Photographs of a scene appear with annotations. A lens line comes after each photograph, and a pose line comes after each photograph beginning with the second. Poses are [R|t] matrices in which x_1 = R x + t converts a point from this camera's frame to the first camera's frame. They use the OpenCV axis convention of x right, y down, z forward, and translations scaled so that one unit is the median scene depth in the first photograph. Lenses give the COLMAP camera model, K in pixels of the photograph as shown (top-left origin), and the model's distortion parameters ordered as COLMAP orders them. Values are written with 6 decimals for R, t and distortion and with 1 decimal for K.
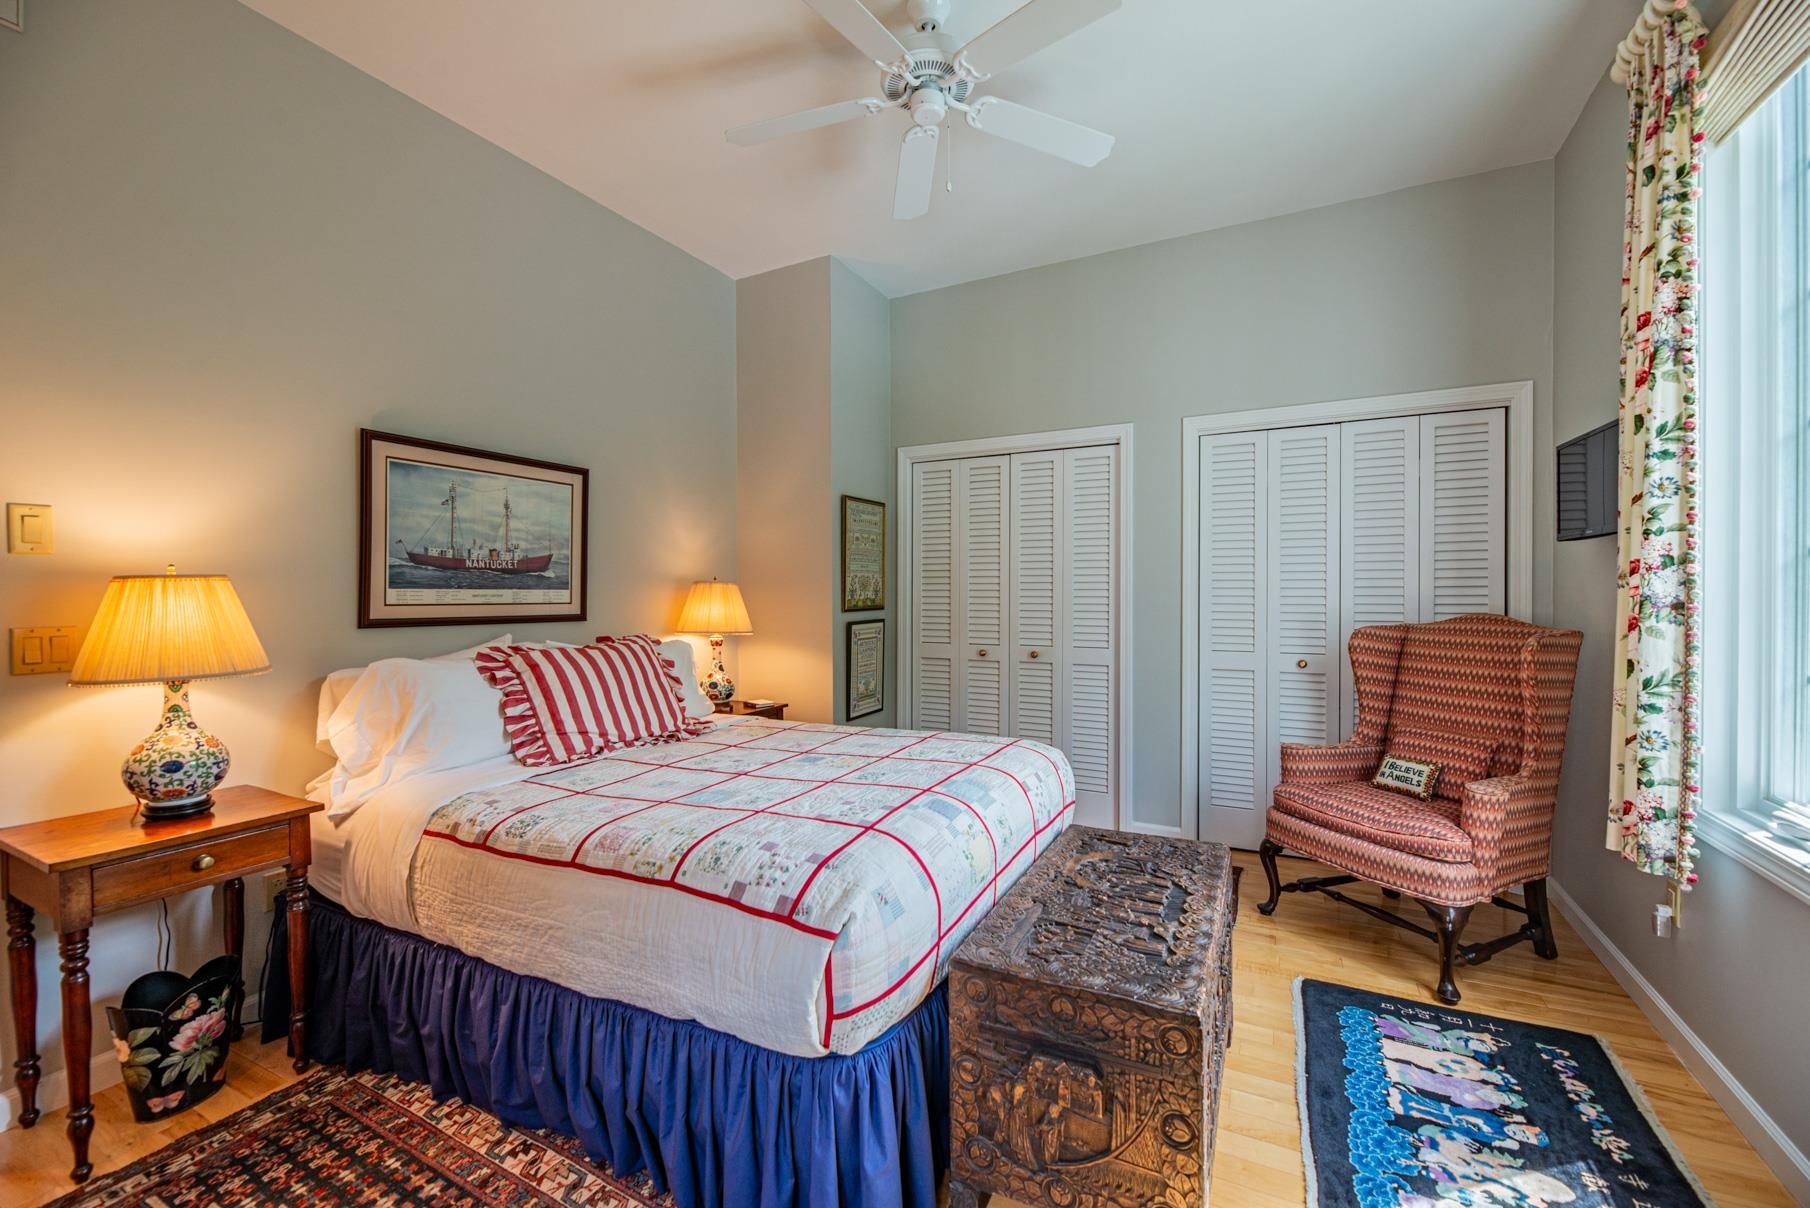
lens RADIAL K [[736.7, 0, 903.6], [0, 736.7, 595.9], [0, 0, 1]] dist [-0.000646, 0.000103]
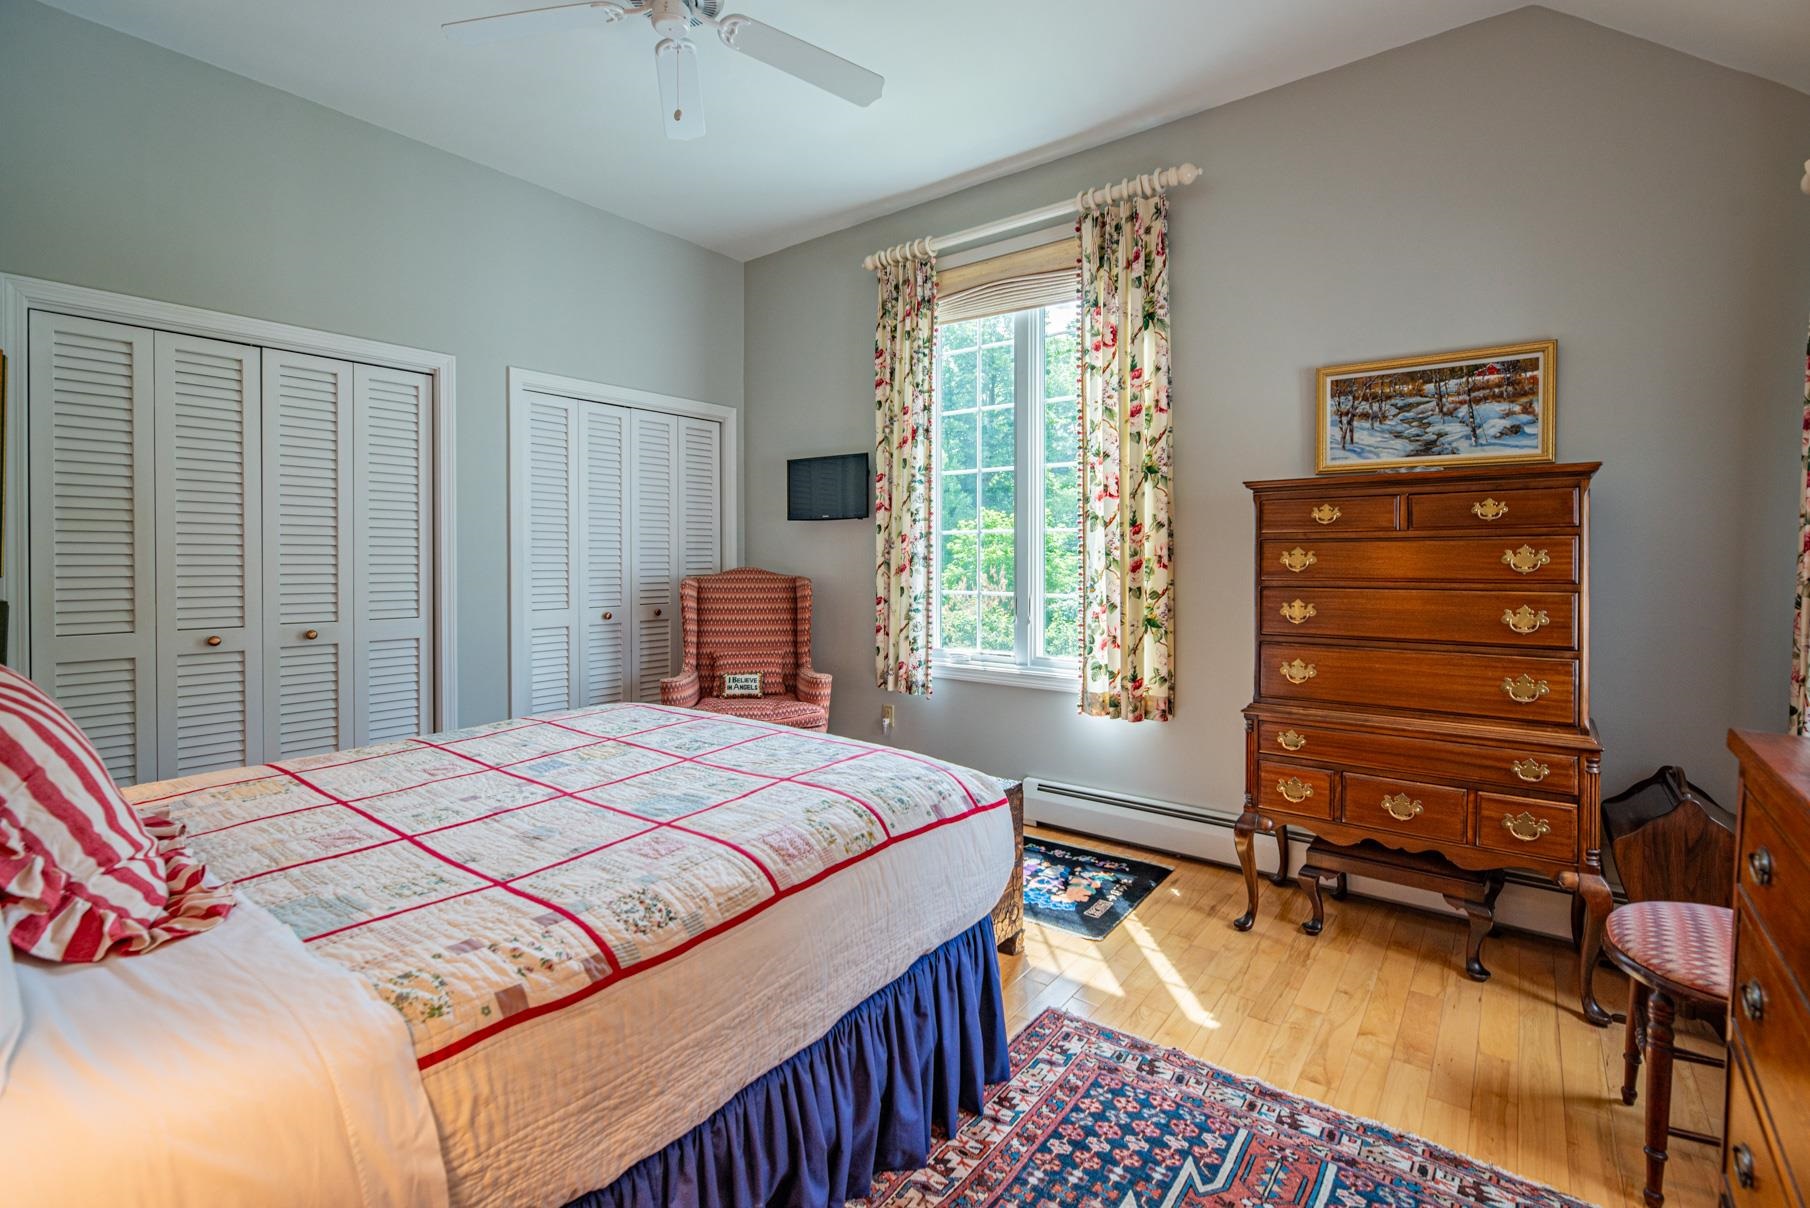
lens RADIAL K [[826.6, 0, 869.2], [0, 826.6, 566.7], [0, 0, 1]] dist [-0.004228, -0.000485]
pose [[0.197161, -0.005921, 0.980353, -1.155755], [0.003839, 0.999979, 0.005268, 0.023978], [-0.980364, 0.002725, 0.197179, 0.685567]]
